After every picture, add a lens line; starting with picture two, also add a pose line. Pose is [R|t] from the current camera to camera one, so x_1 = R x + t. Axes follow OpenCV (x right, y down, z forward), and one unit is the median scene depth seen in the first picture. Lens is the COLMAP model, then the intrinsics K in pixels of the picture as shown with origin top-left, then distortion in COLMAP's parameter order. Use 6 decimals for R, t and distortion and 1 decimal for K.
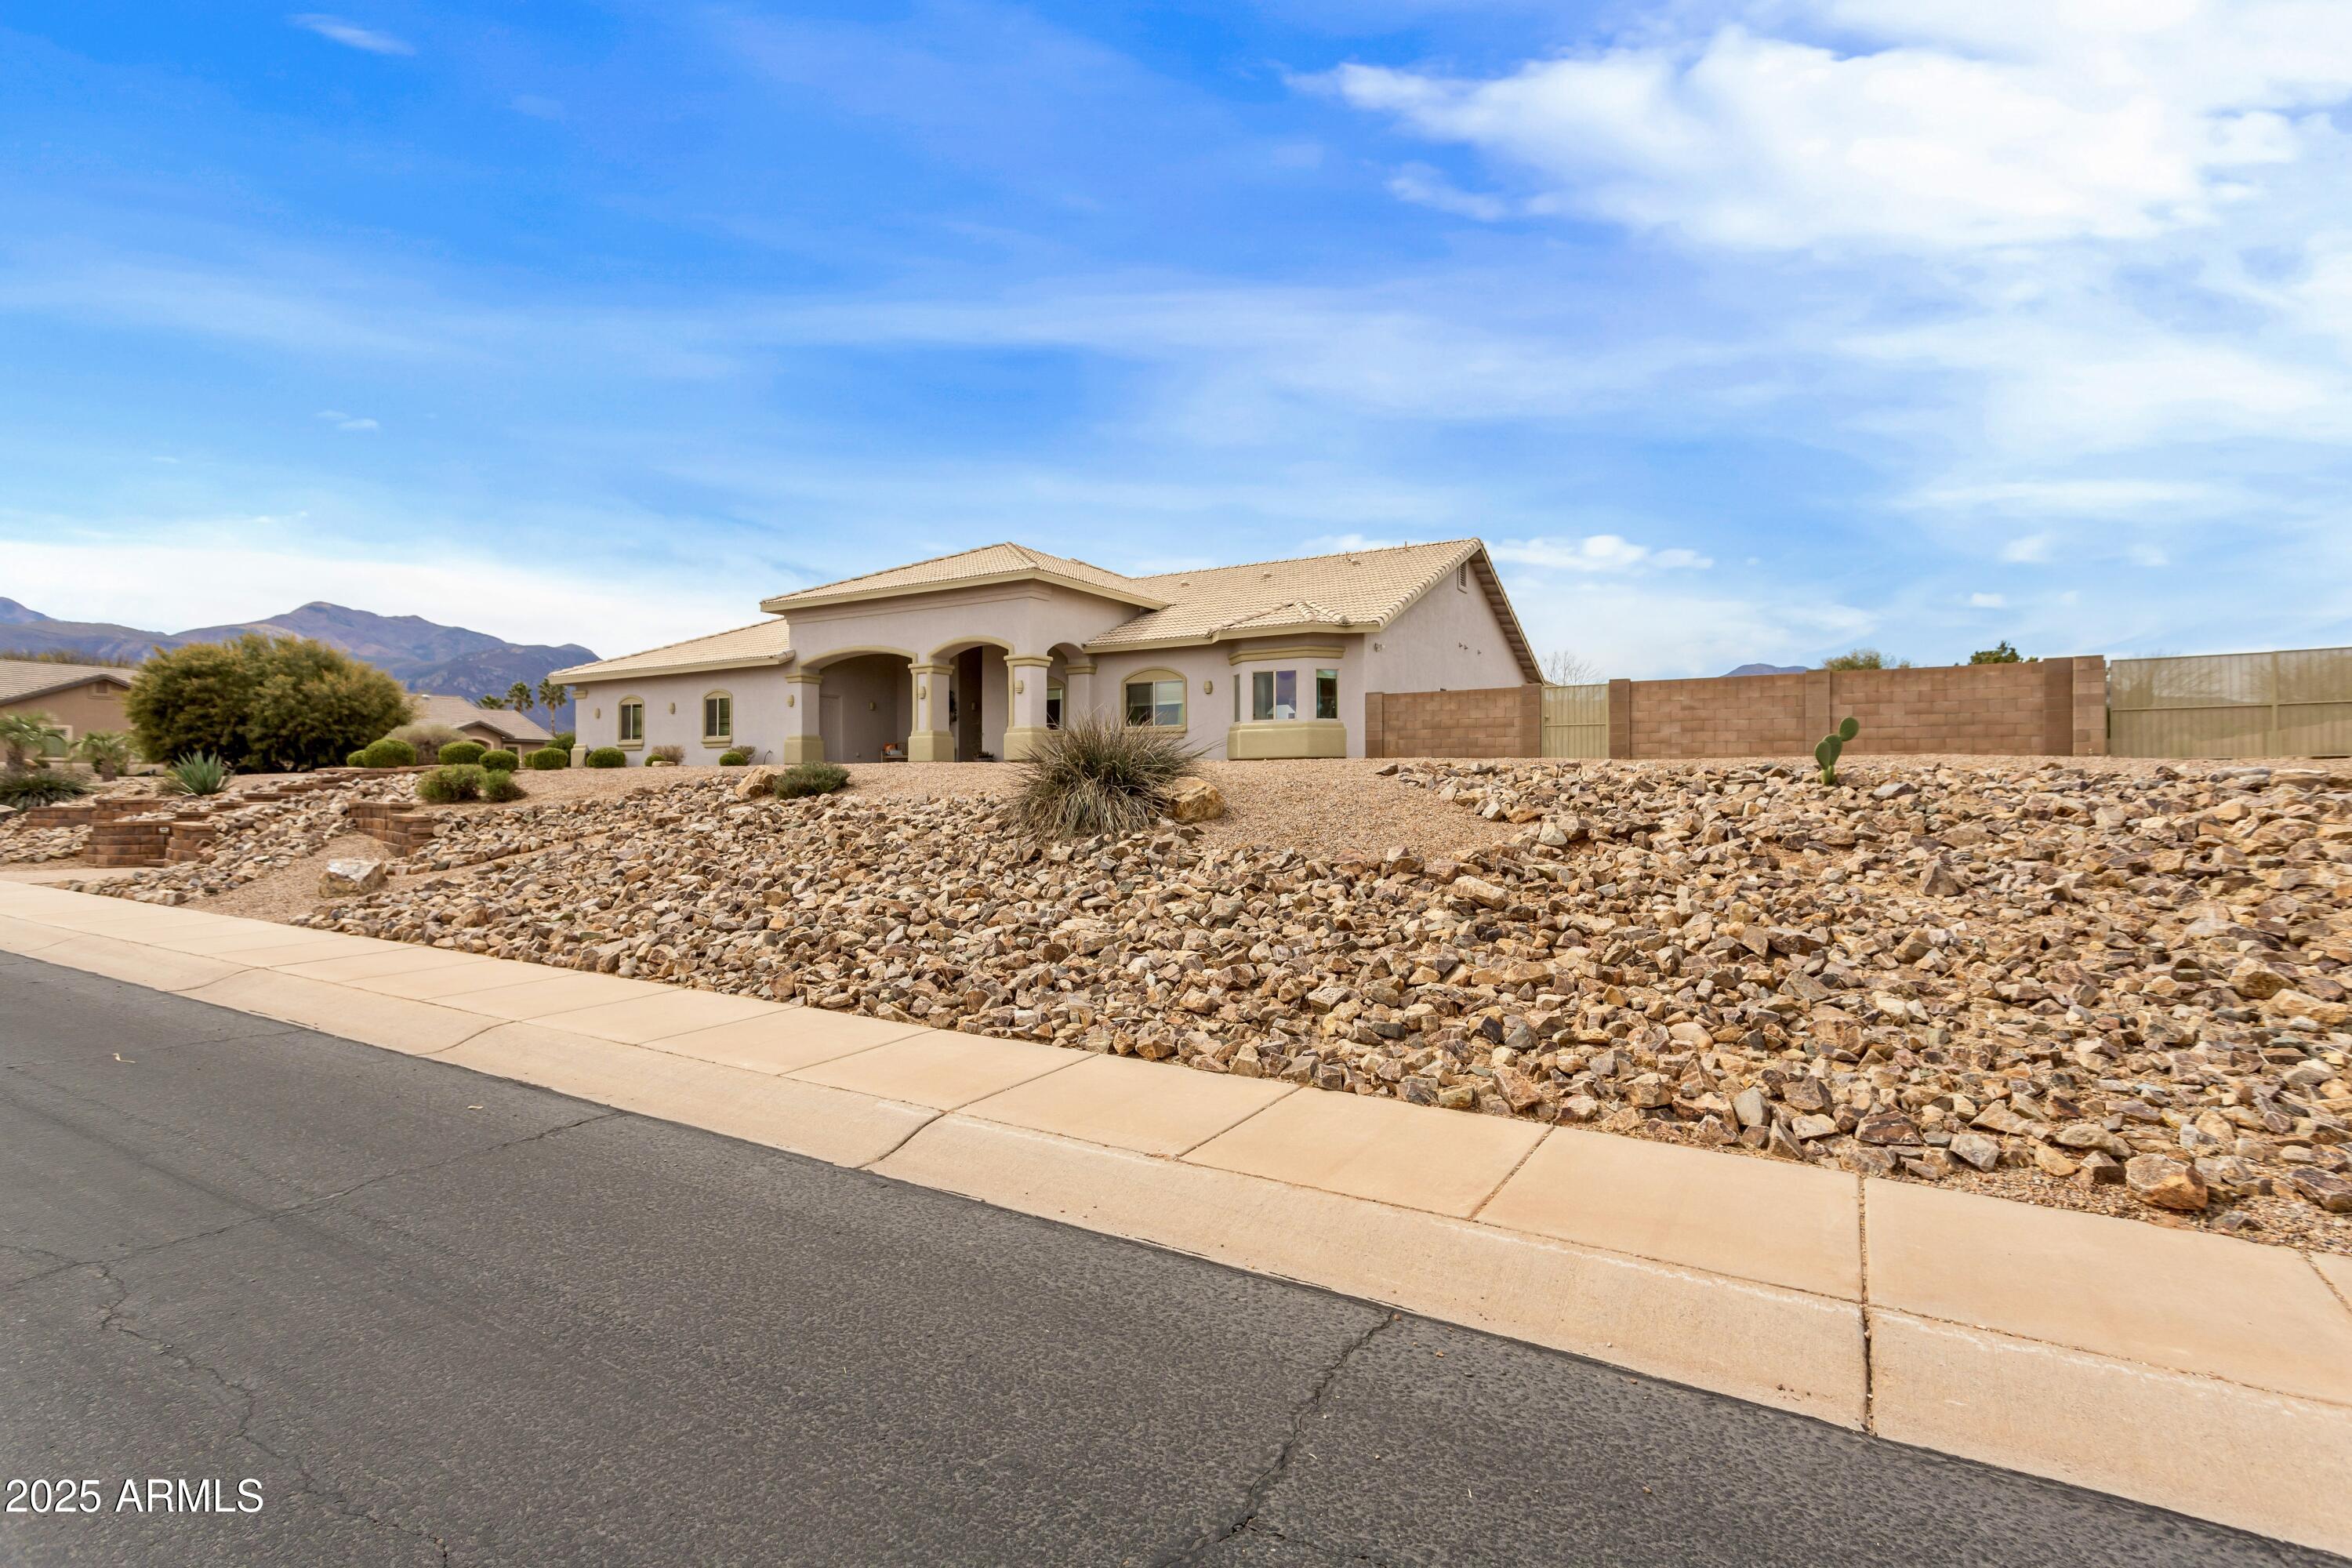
lens RADIAL K [[1130.1, 0, 1176.0], [0, 1130.1, 784.0], [0, 0, 1]] dist [0.001971, 0.001315]
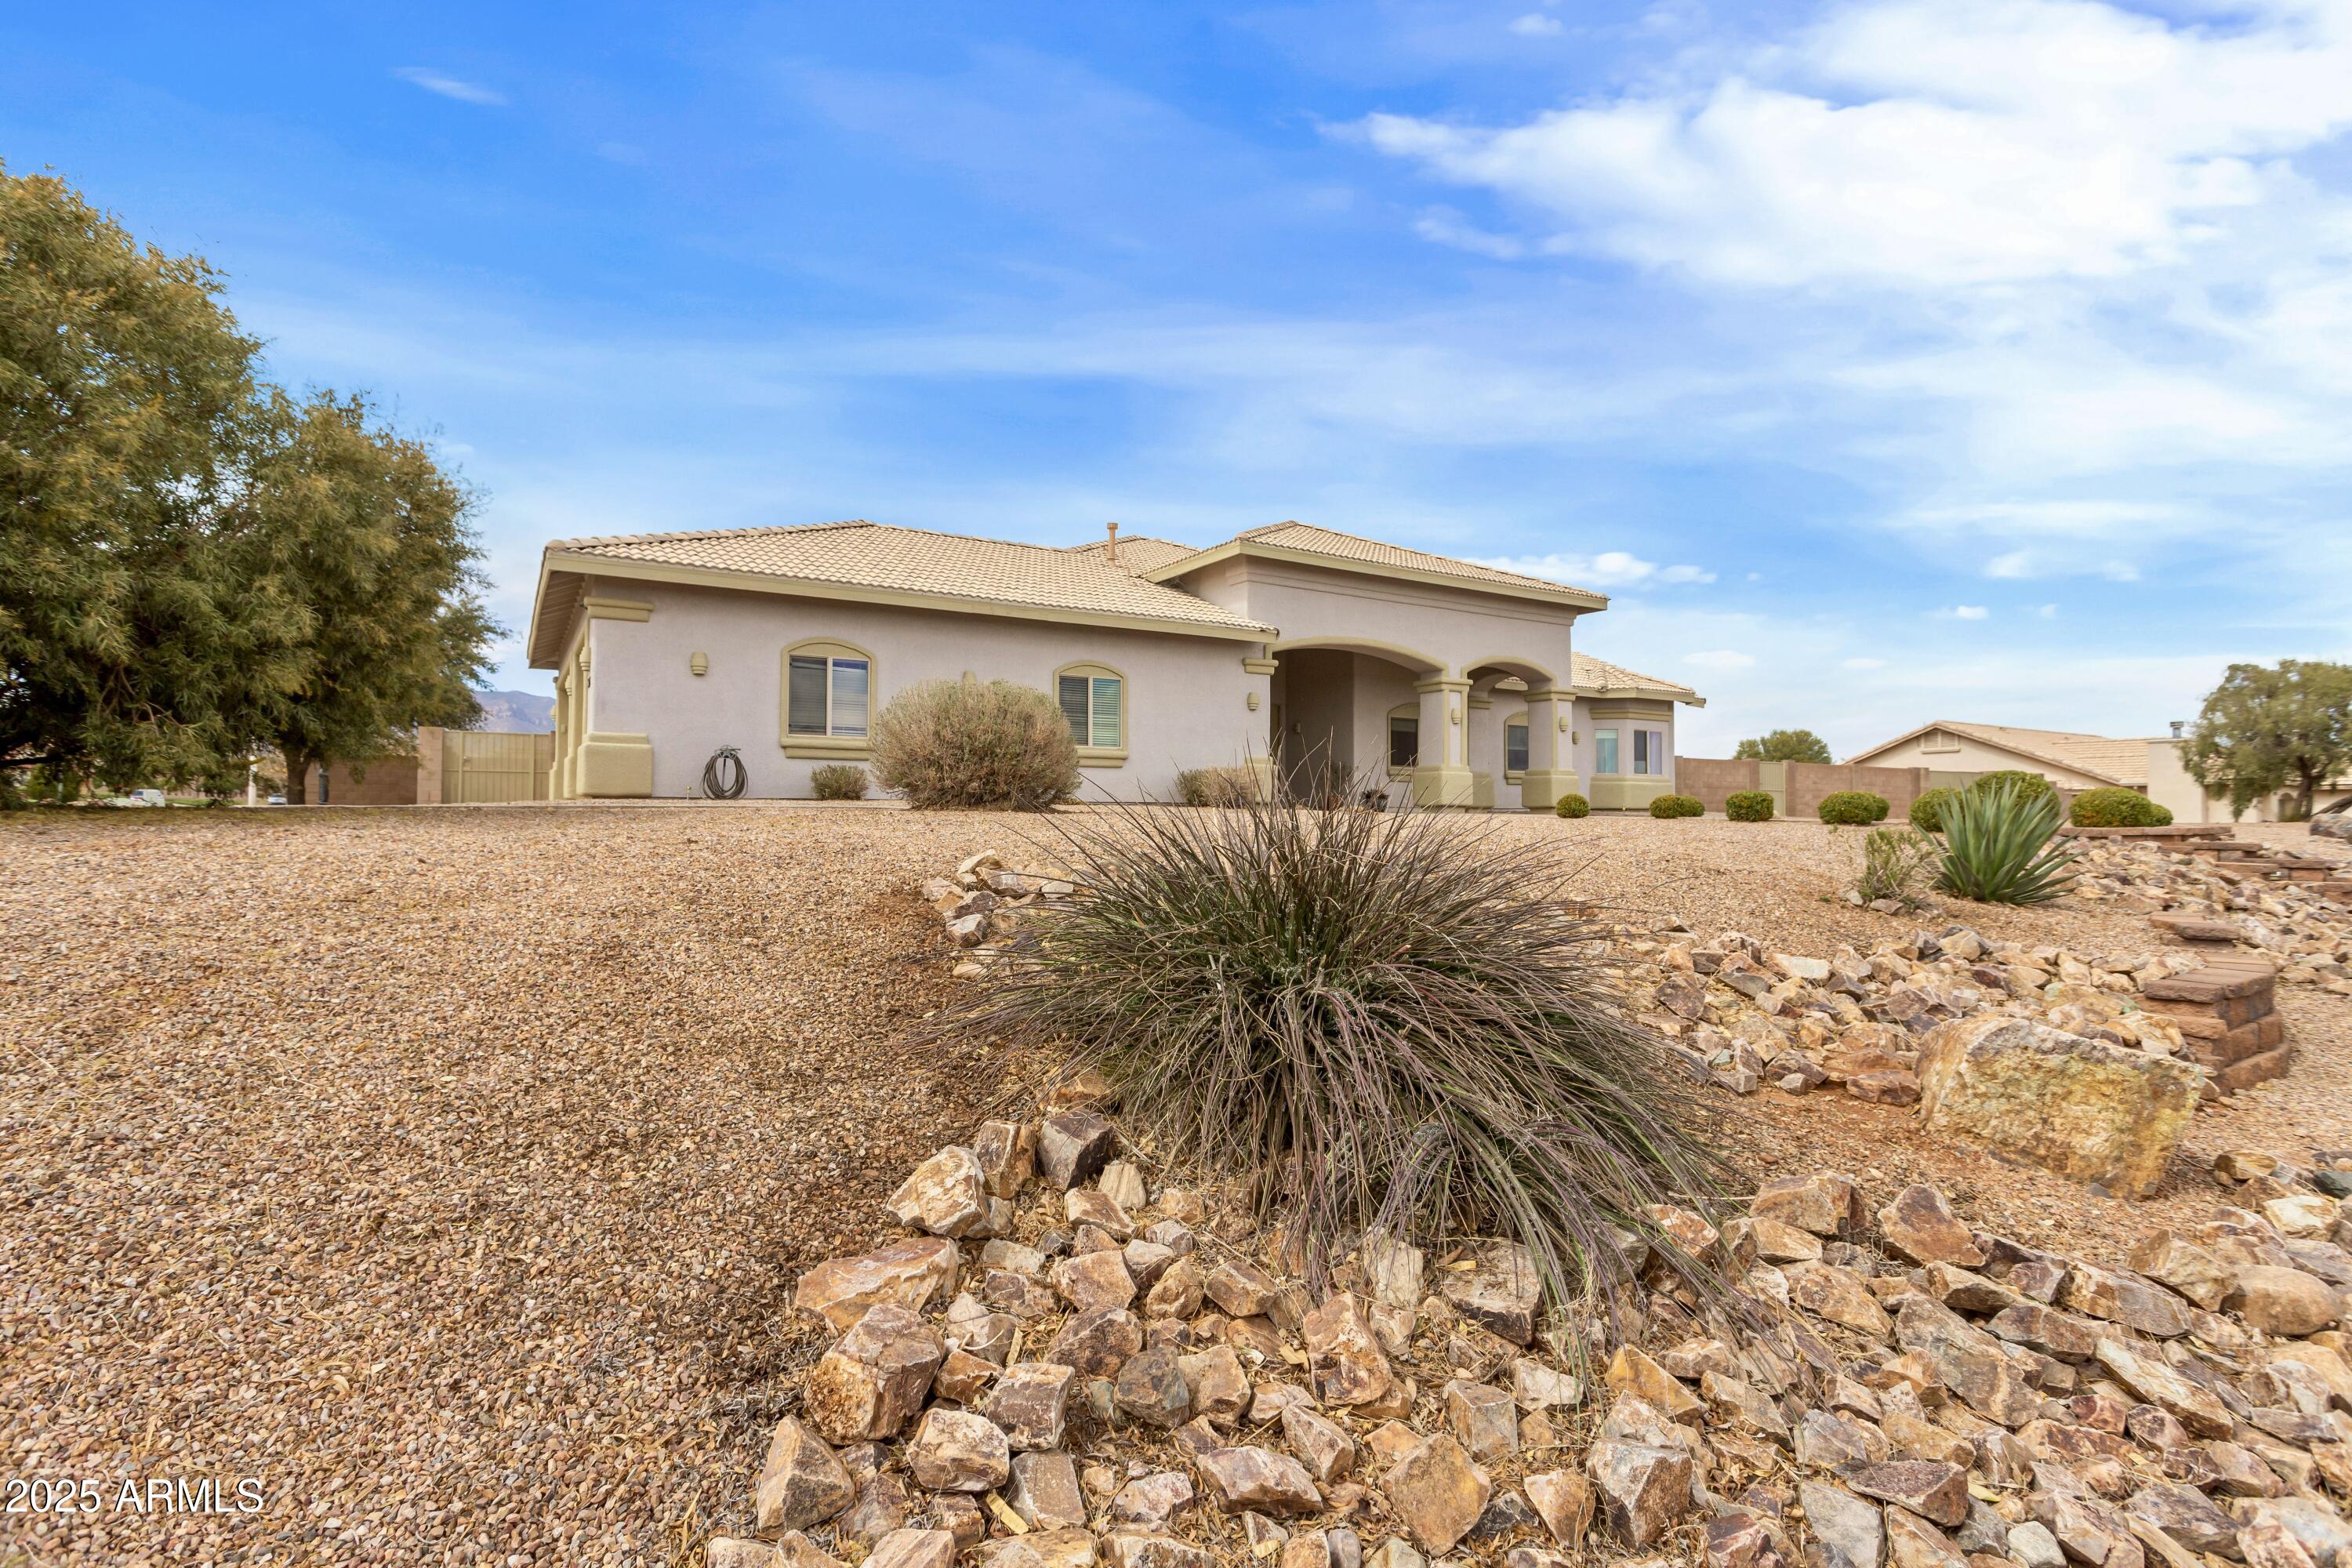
lens RADIAL K [[1130.1, 0, 1176.0], [0, 1130.1, 784.0], [0, 0, 1]] dist [0.001971, 0.001315]
pose [[0.461391, 0.032349, 0.886607, -1.165961], [-0.002897, 0.999385, -0.034956, -0.004160], [-0.887192, 0.013559, 0.461201, 0.921040]]
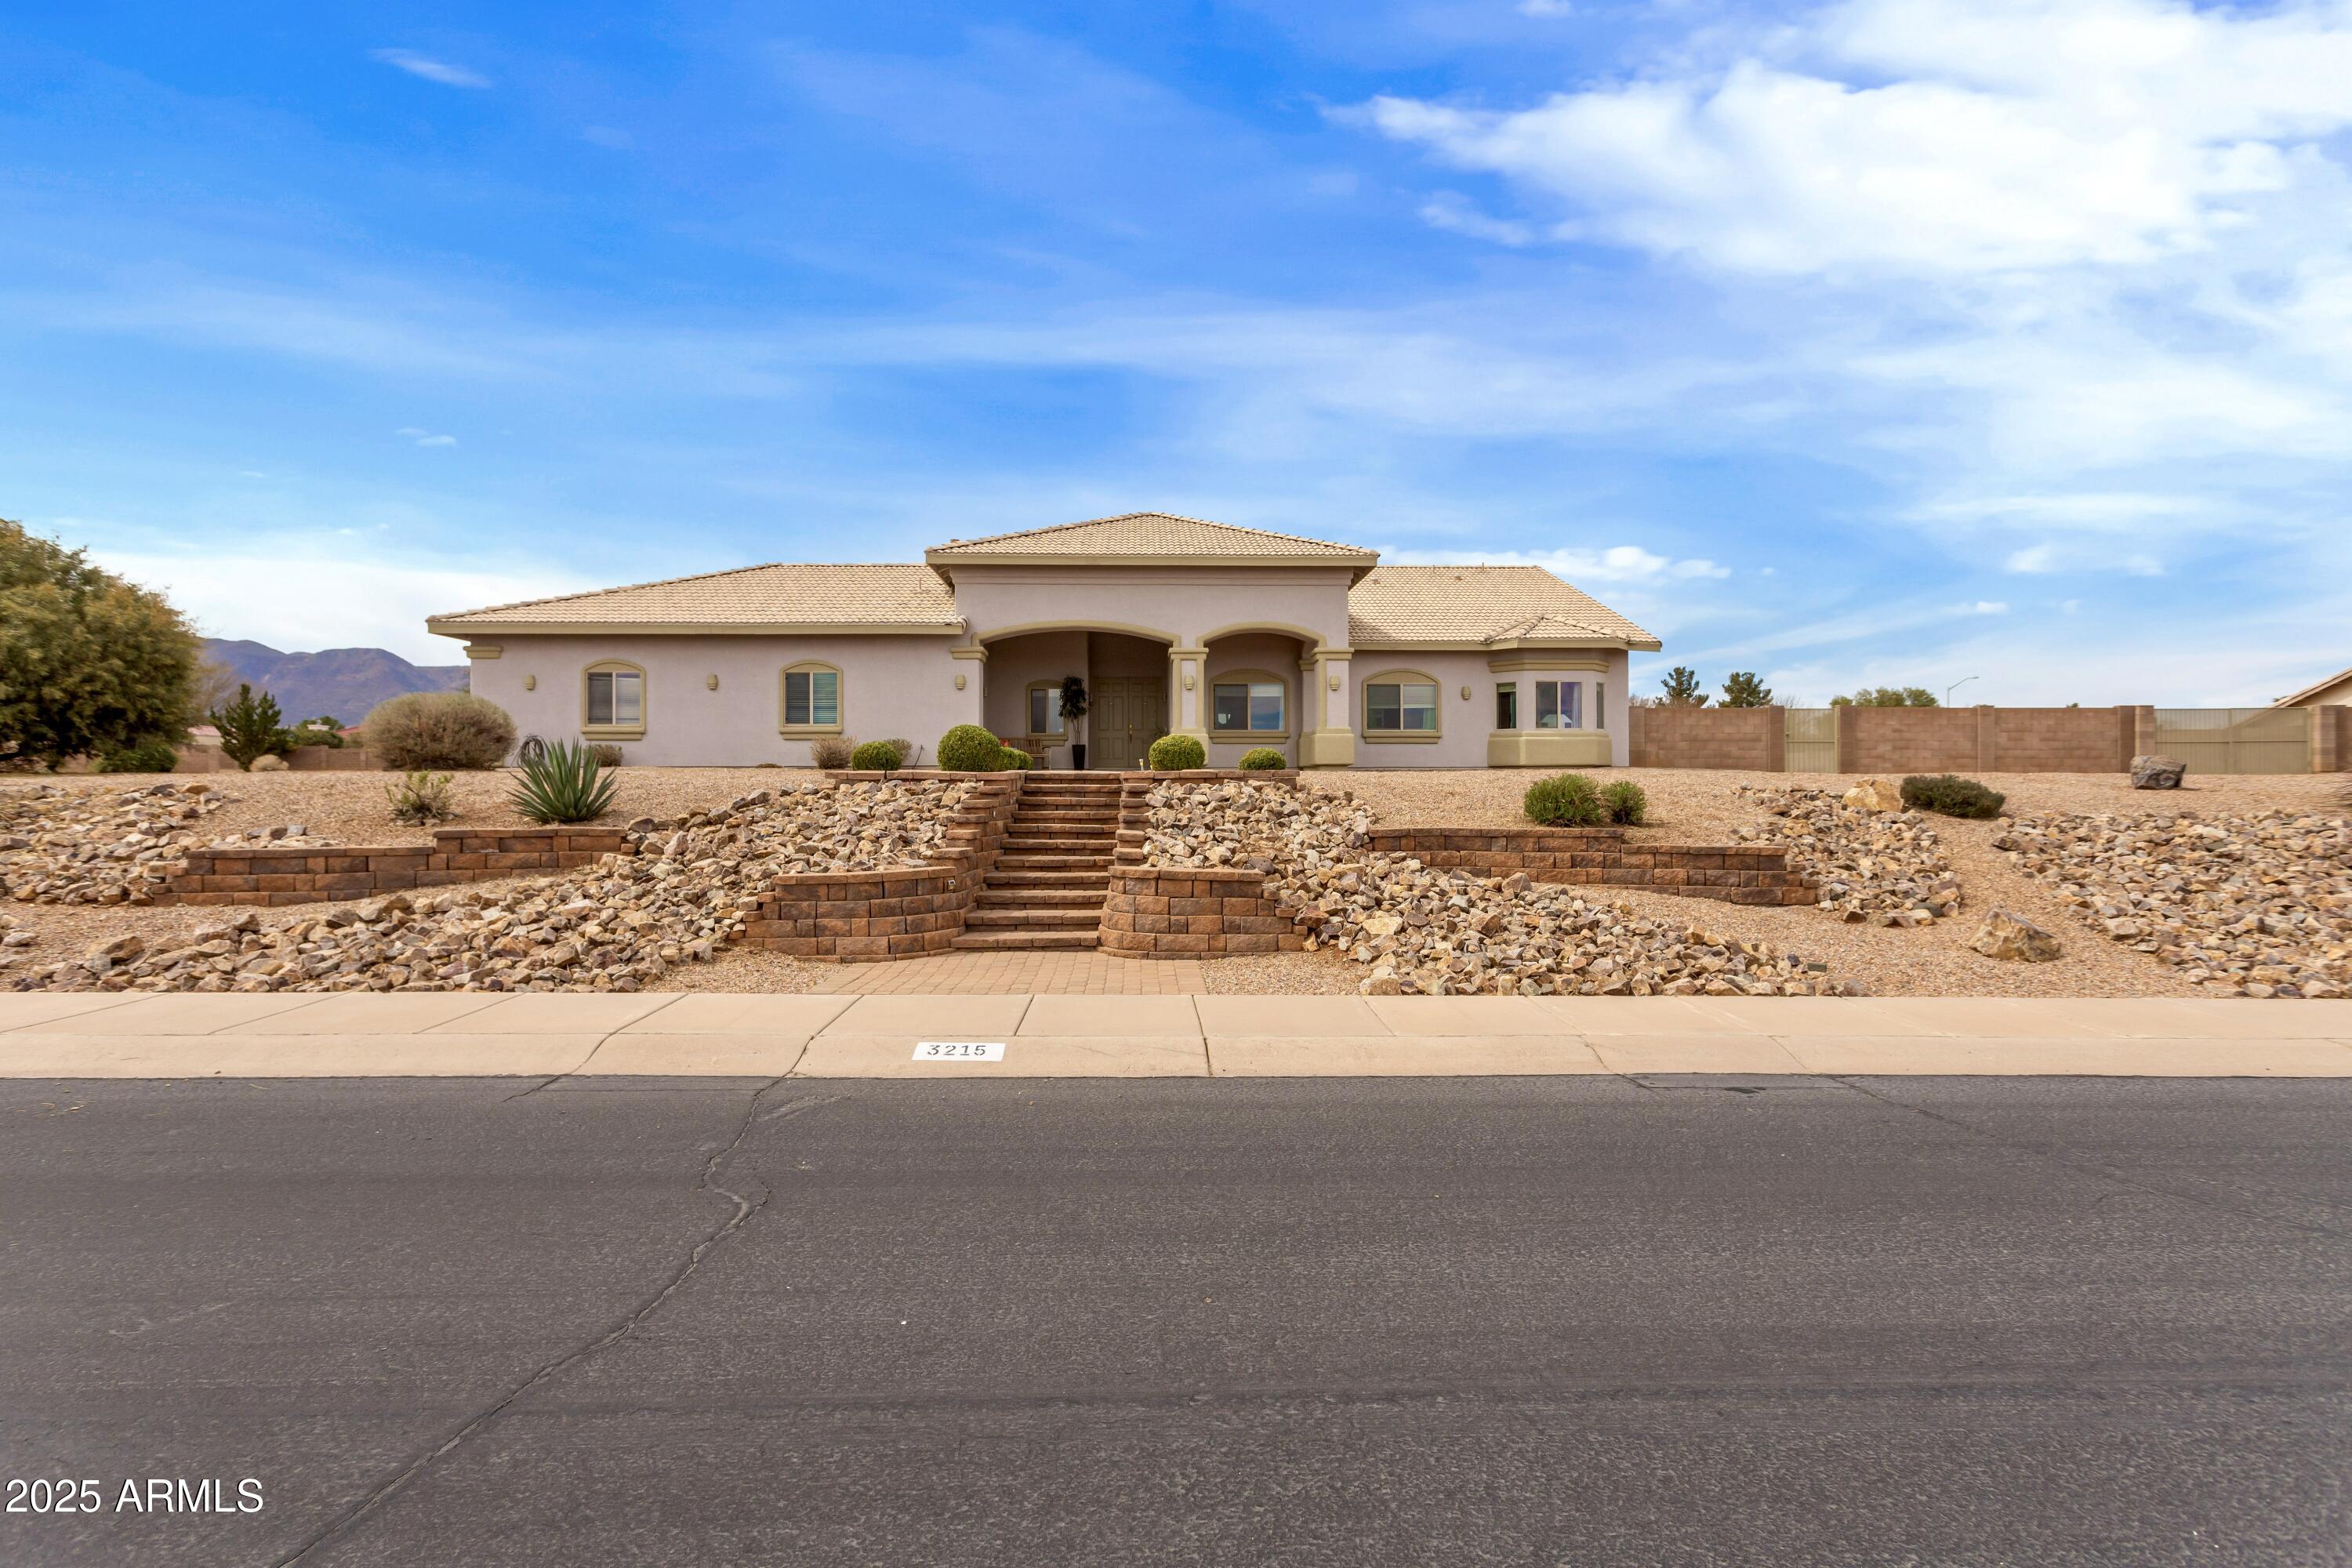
lens RADIAL K [[1130.1, 0, 1176.0], [0, 1130.1, 784.0], [0, 0, 1]] dist [0.001971, 0.001315]
pose [[0.848949, 0.004421, 0.528457, -0.782118], [-0.002992, 0.999989, -0.003559, -0.000965], [-0.528467, 0.001441, 0.848953, 0.311924]]
